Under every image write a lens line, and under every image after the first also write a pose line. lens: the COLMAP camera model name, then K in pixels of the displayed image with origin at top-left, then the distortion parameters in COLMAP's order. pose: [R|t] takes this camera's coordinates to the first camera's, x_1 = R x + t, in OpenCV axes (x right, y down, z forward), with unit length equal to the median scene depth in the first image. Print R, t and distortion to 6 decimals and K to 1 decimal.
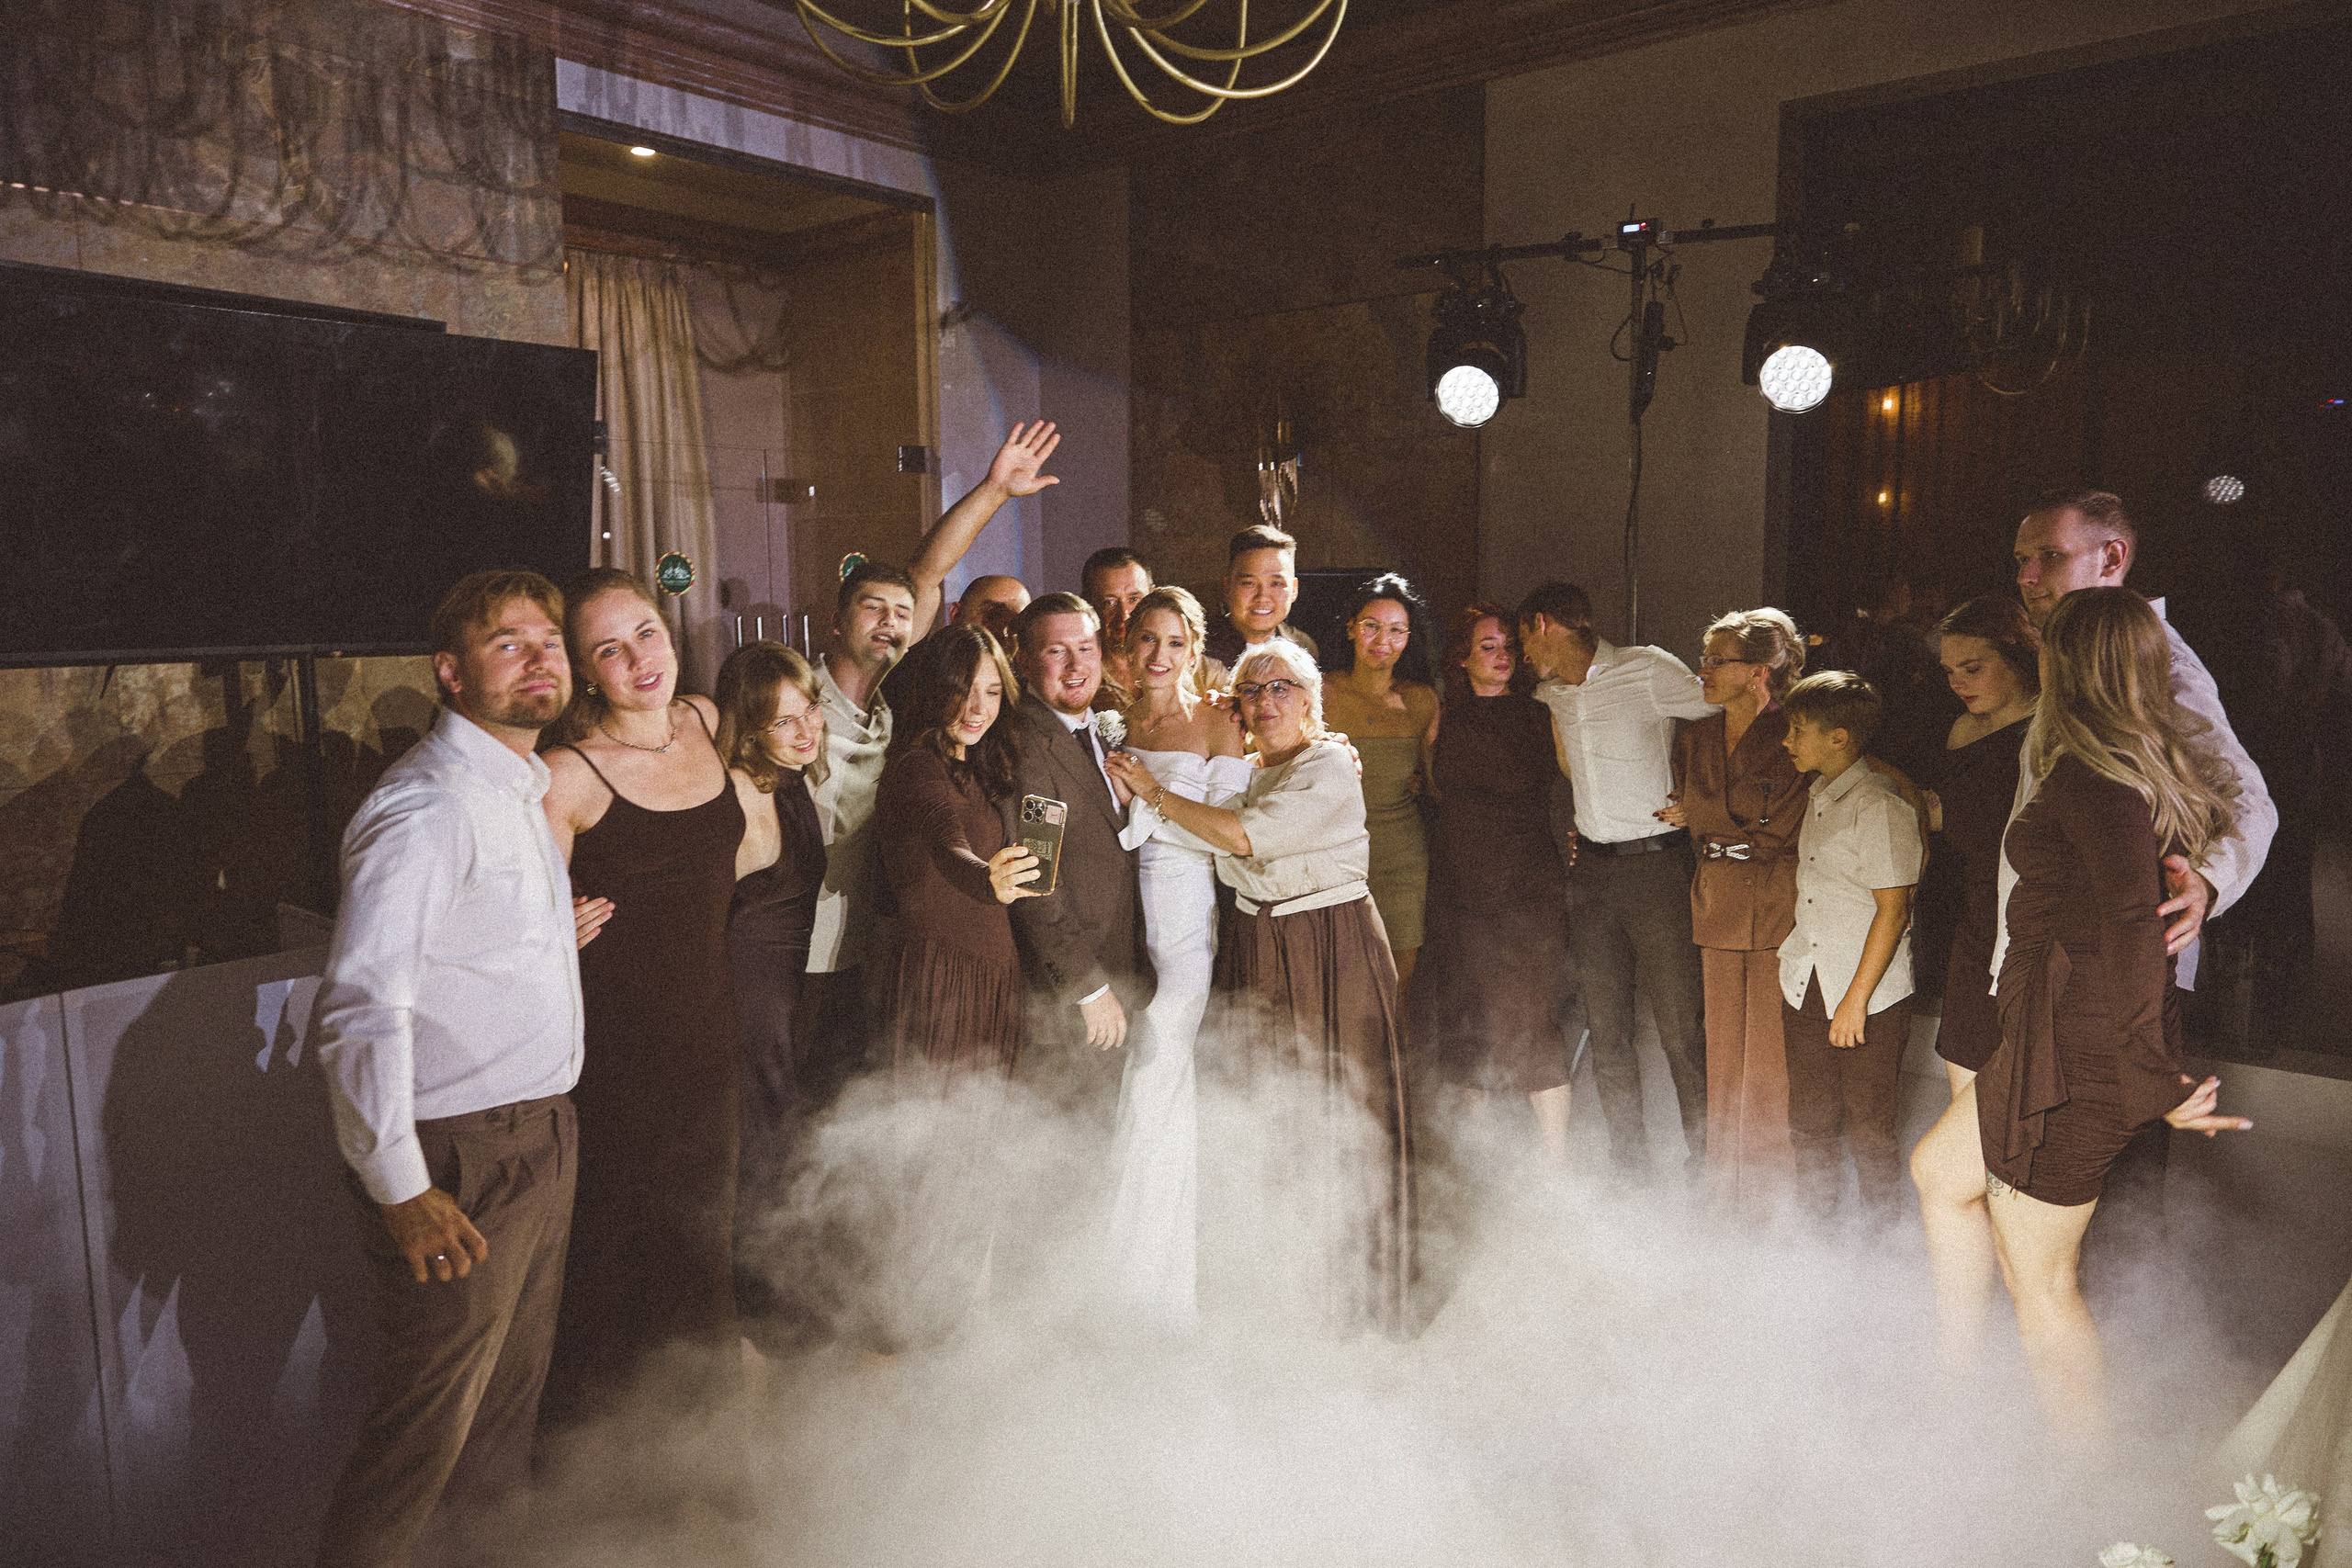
lens RADIAL K [[1573.3, 0, 1191.1], [0, 1573.3, 778.8], [0, 0, 1]] dist [-0.005521, 0.003165]
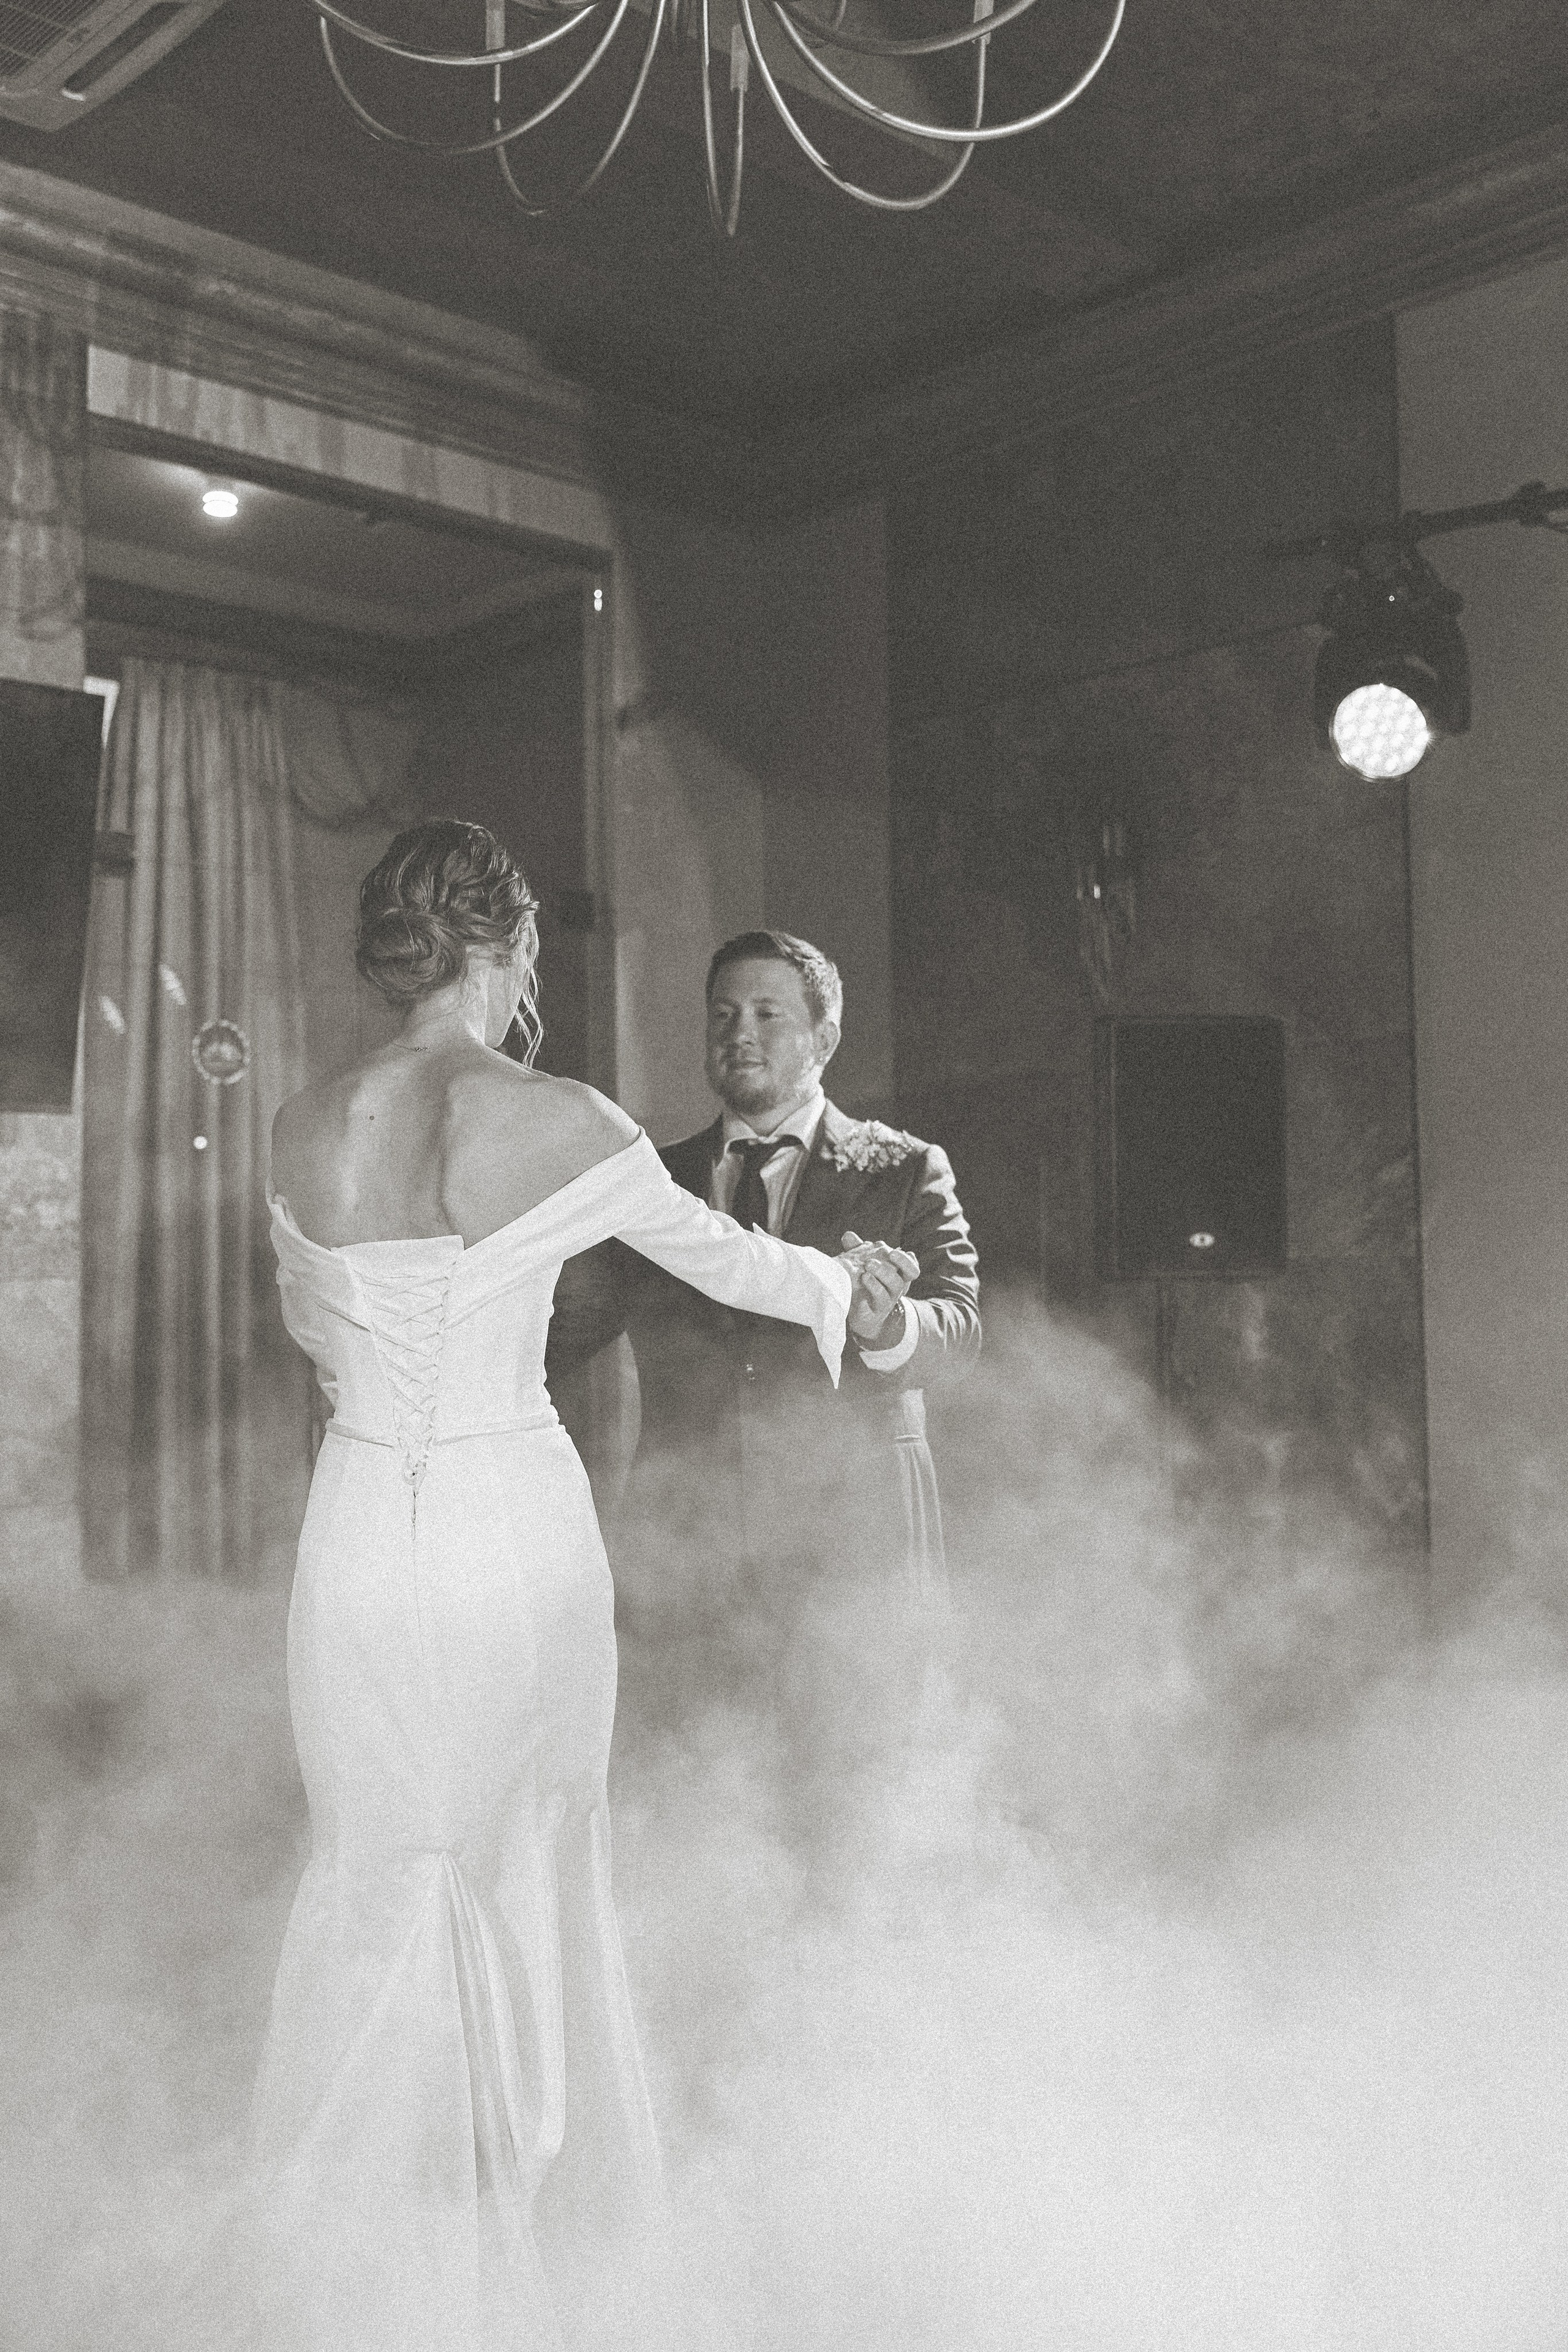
lens RADIAL K [[2281.1, 0, 750.6], [0, 2281.1, 1123.2], [0, 0, 1]] dist [0.022390, 0.000000]
pose [[0.991426, -0.014005, -0.129914, 0.037246], [-0.010500, 0.982485, -0.186047, 0.096848], [0.130245, 0.185816, 0.973914, 0.066591]]
